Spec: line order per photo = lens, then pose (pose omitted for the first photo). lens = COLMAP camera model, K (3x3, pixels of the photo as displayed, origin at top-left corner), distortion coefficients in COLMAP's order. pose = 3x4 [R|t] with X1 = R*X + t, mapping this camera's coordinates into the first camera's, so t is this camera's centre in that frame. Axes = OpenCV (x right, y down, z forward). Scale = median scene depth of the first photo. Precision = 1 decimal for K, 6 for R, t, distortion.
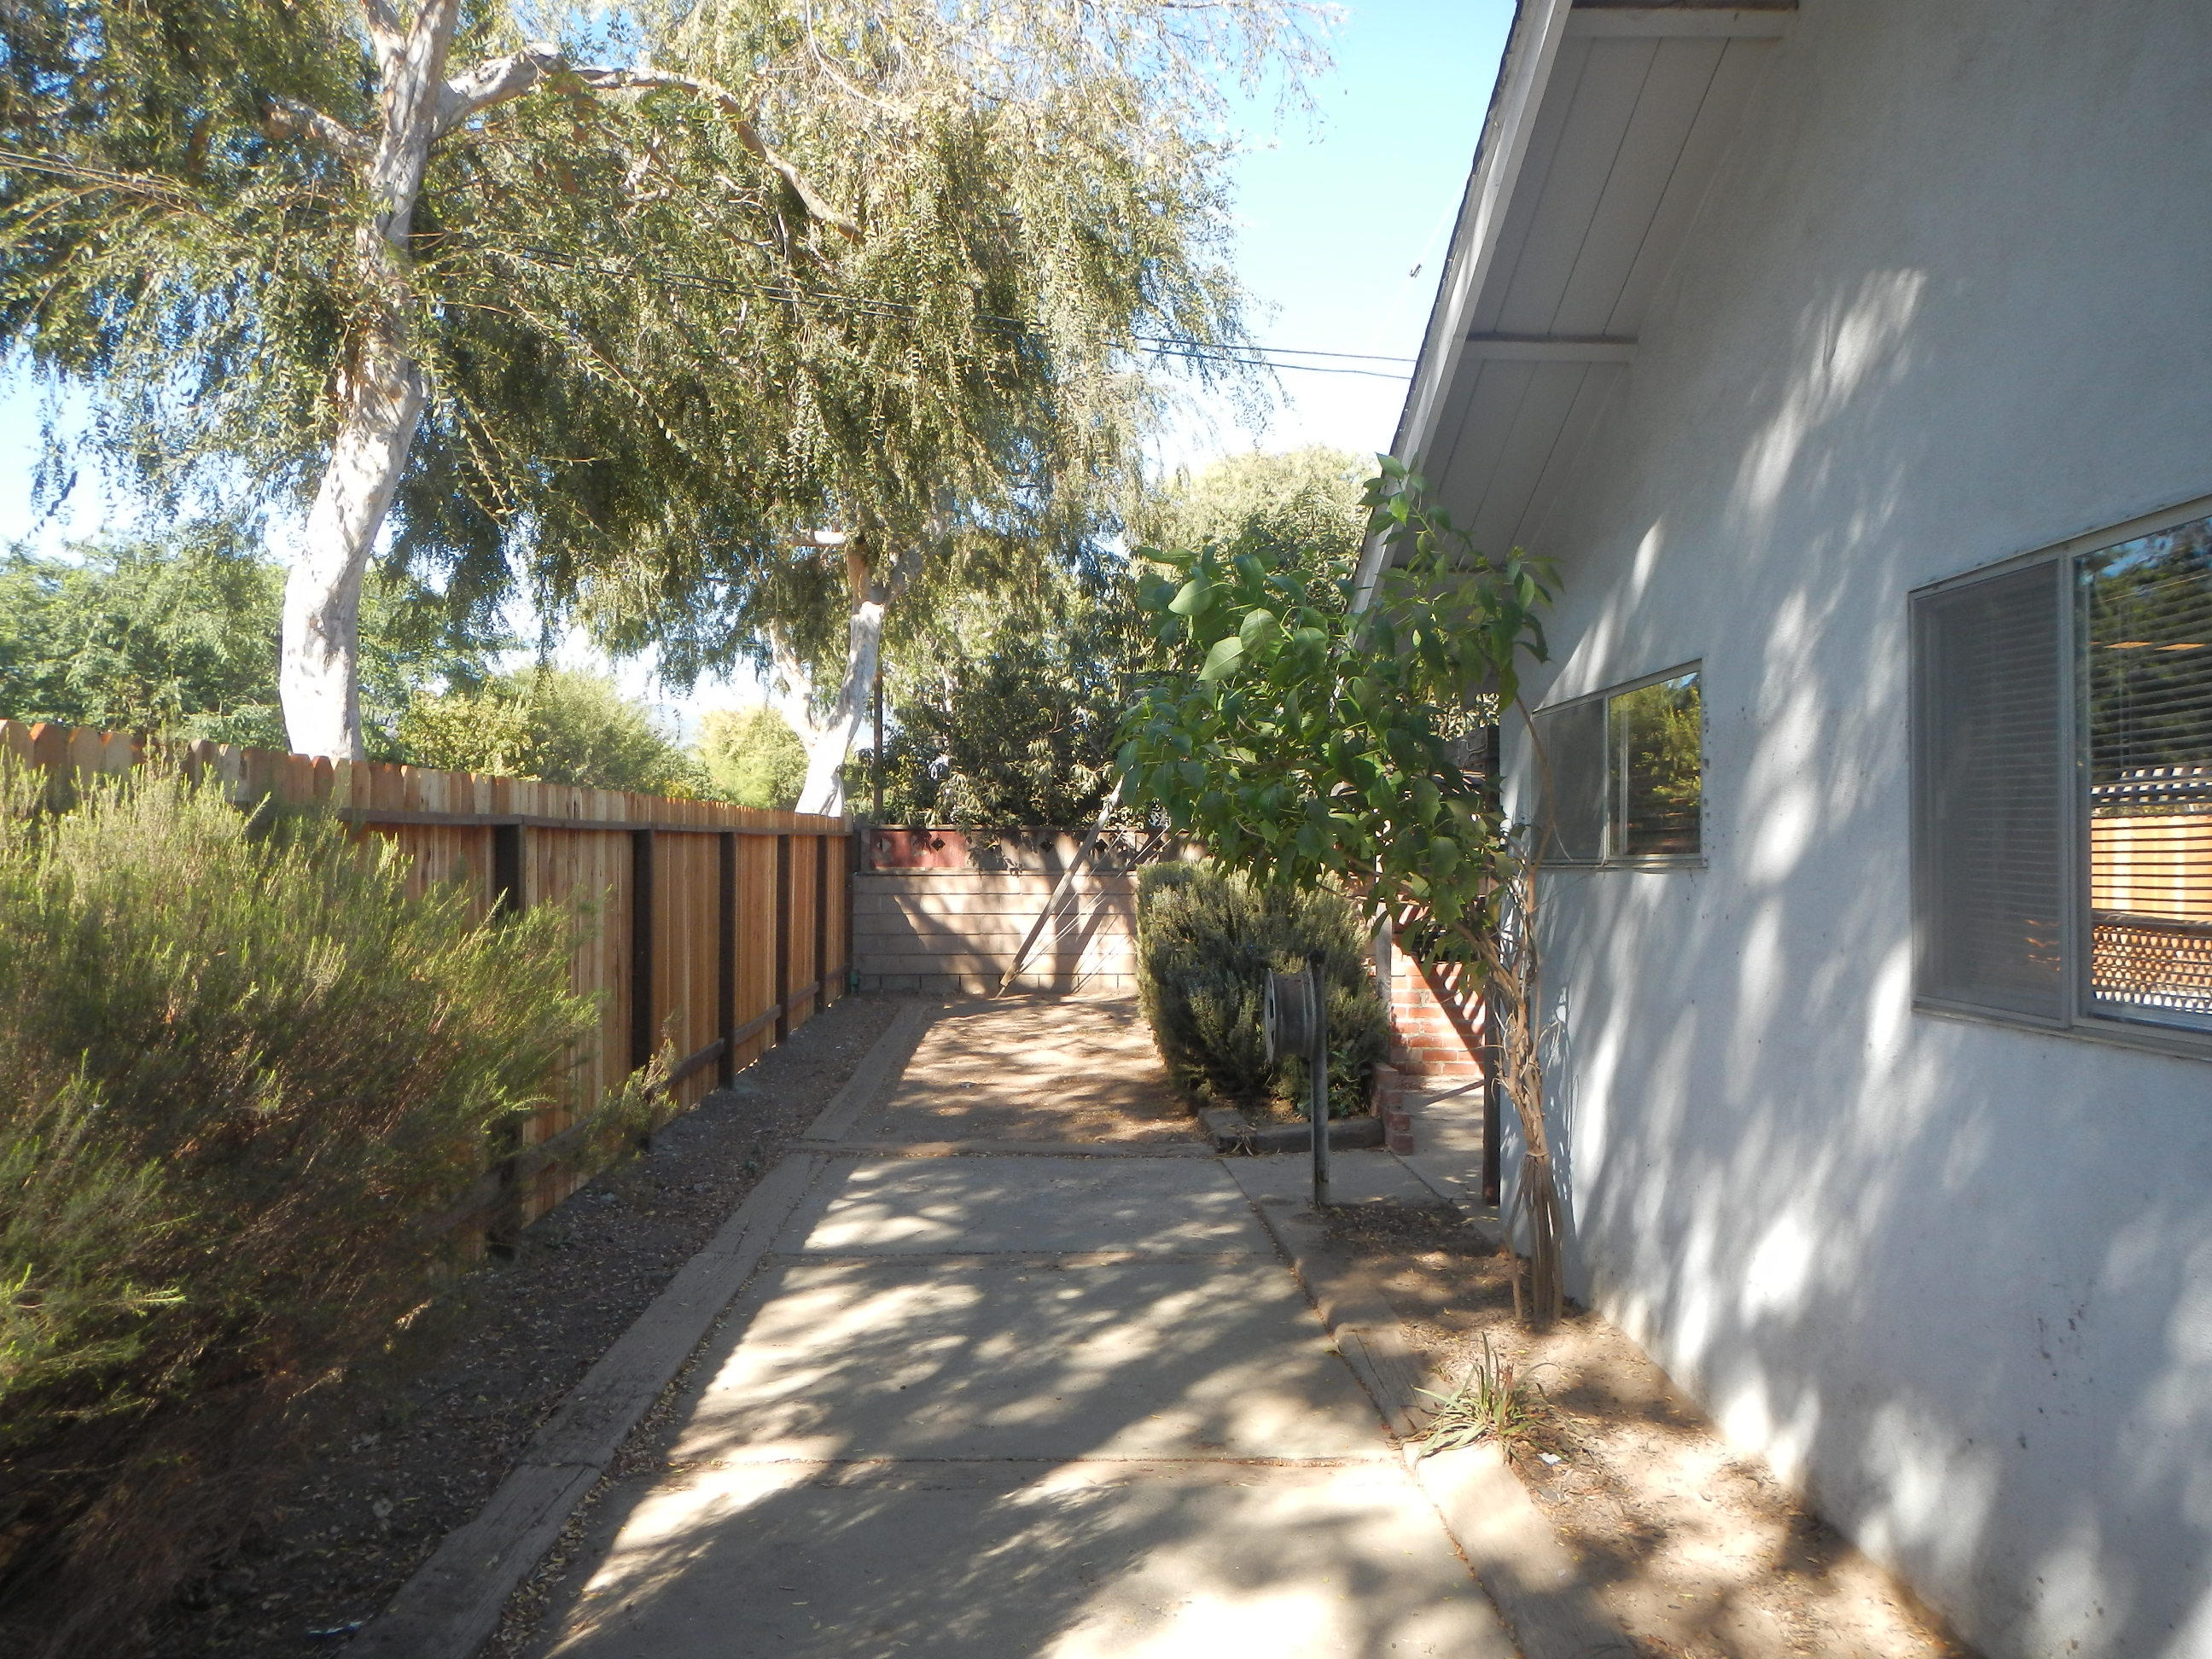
lens RADIAL K [[1816.6, 0, 1106.0], [0, 1816.6, 829.5], [0, 0, 1]] dist [0.006436, -0.003658]
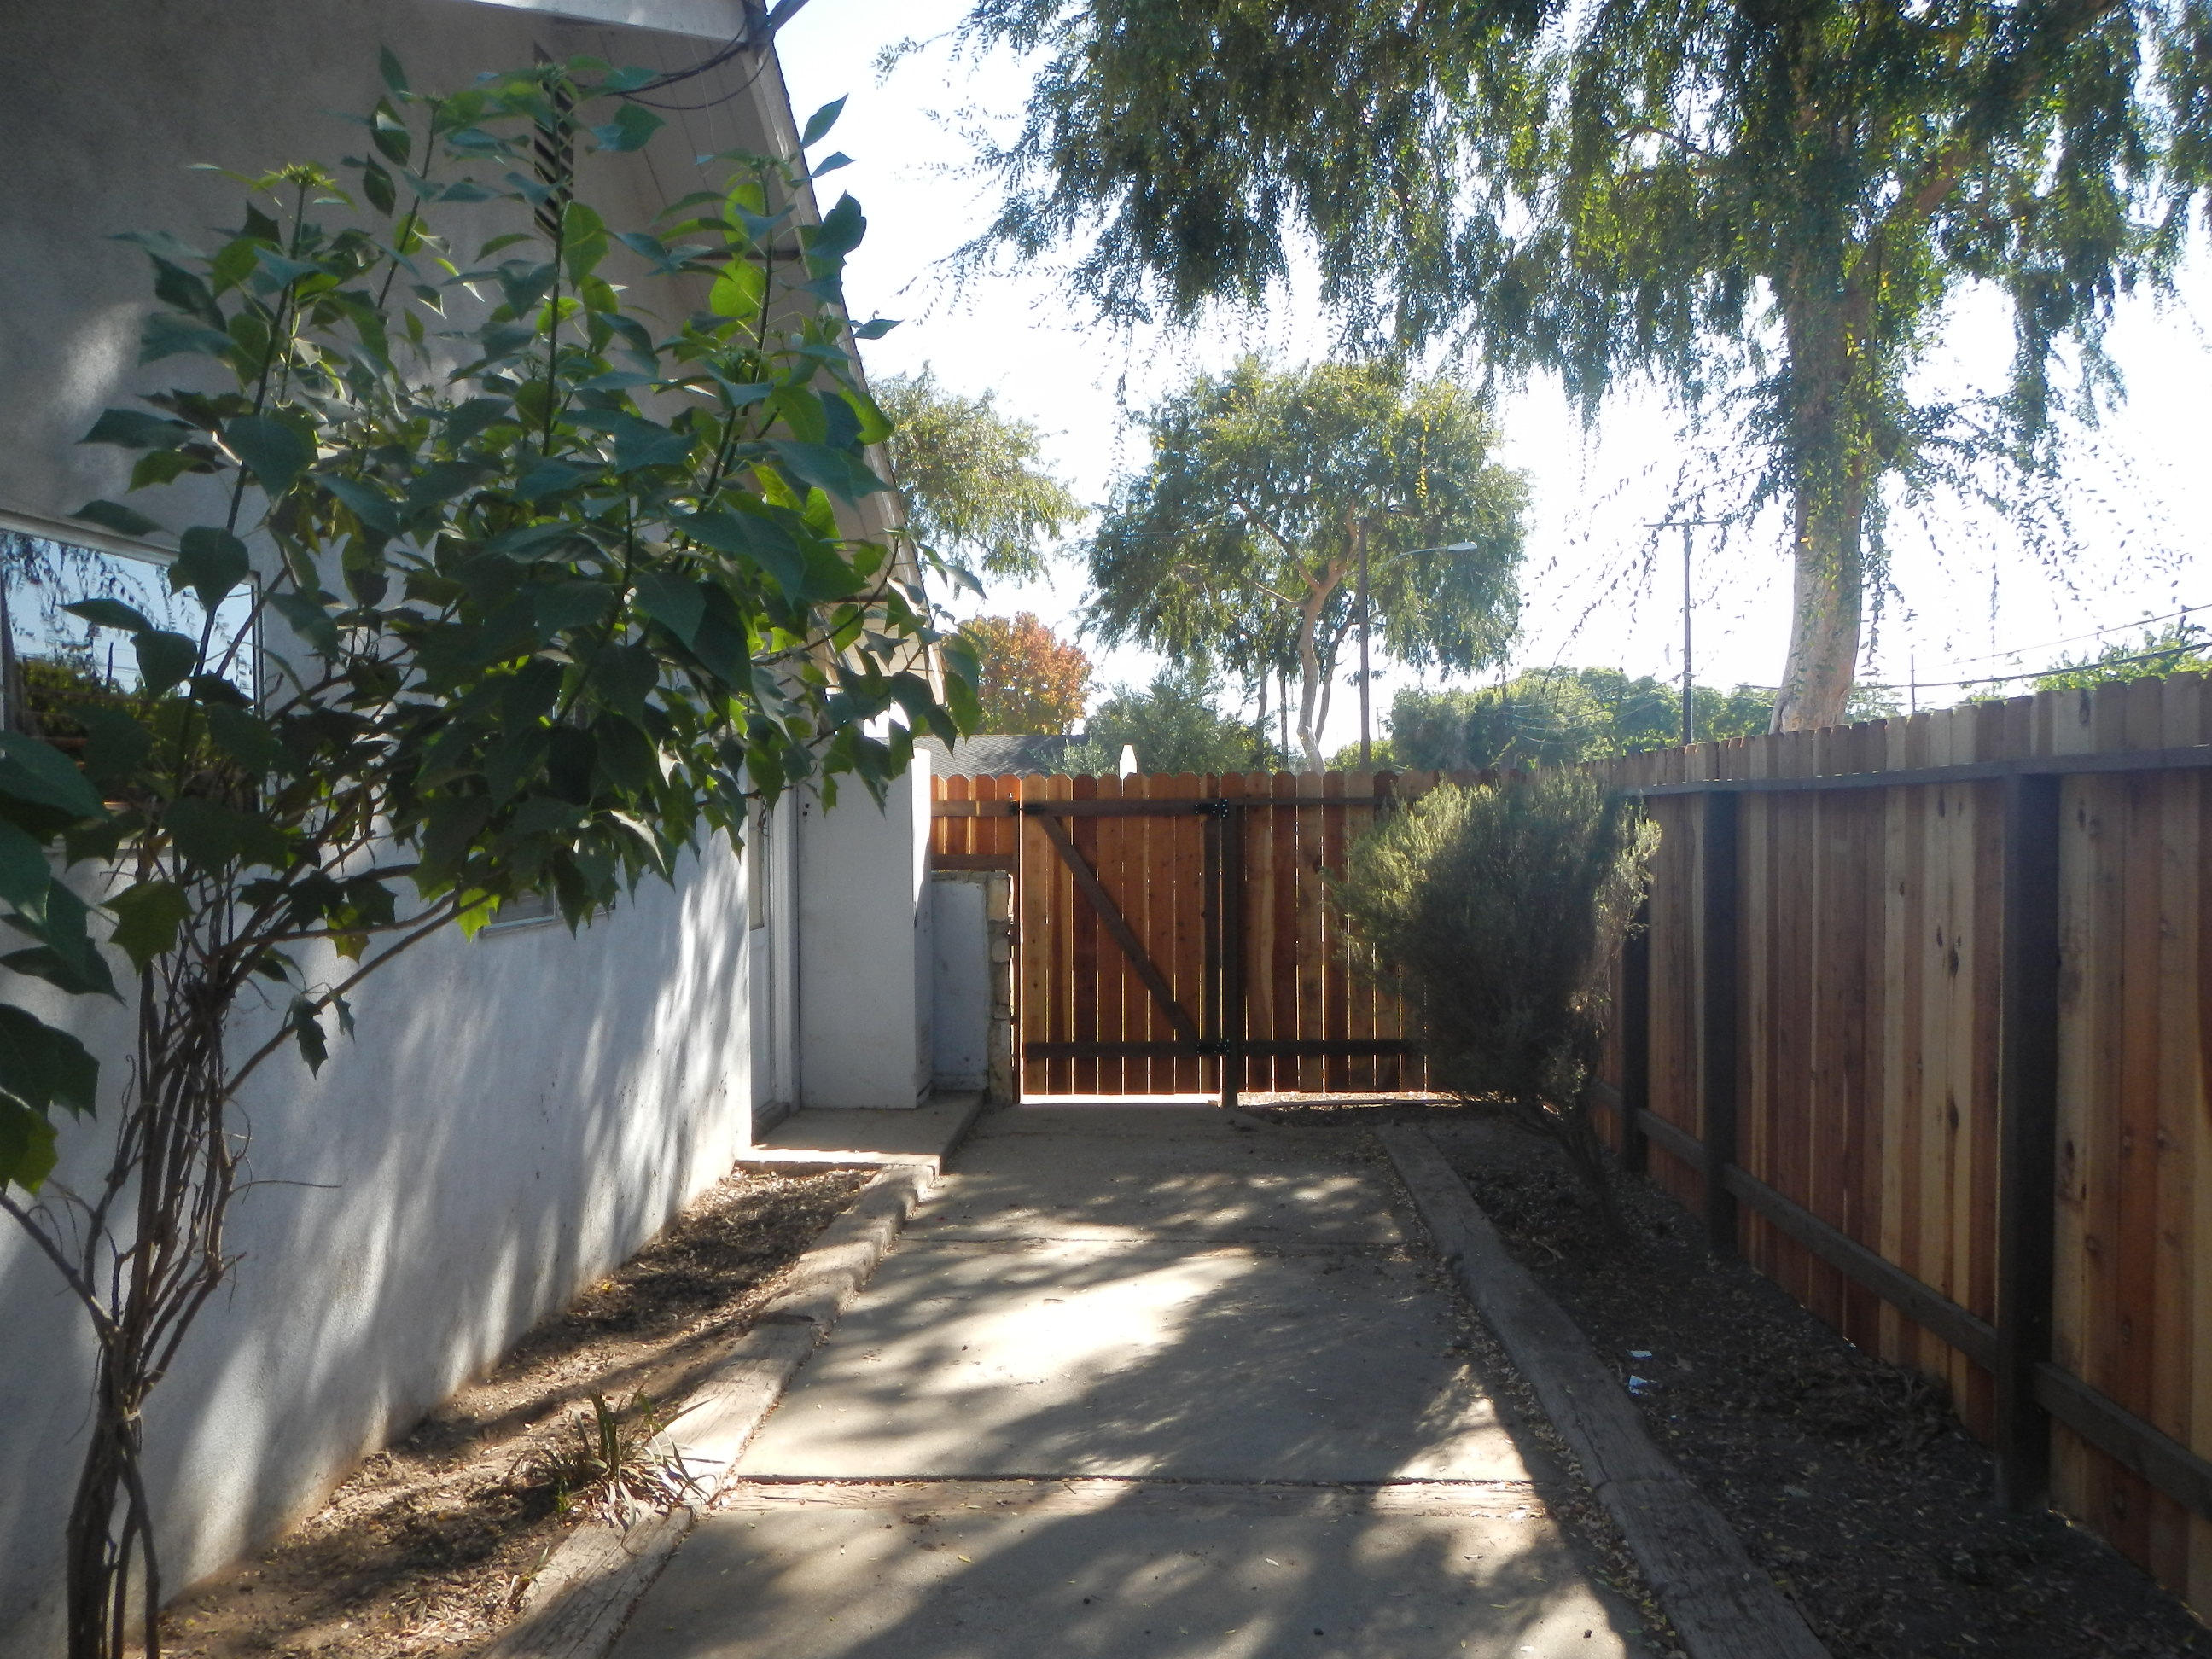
lens RADIAL K [[1816.6, 0, 1106.0], [0, 1816.6, 829.9], [0, 0, 1]] dist [0.006436, -0.003658]
pose [[-0.995274, 0.040596, 0.088211, -0.143390], [0.041223, 0.999136, 0.005296, -0.000123], [-0.087919, 0.008907, -0.996088, 2.228973]]
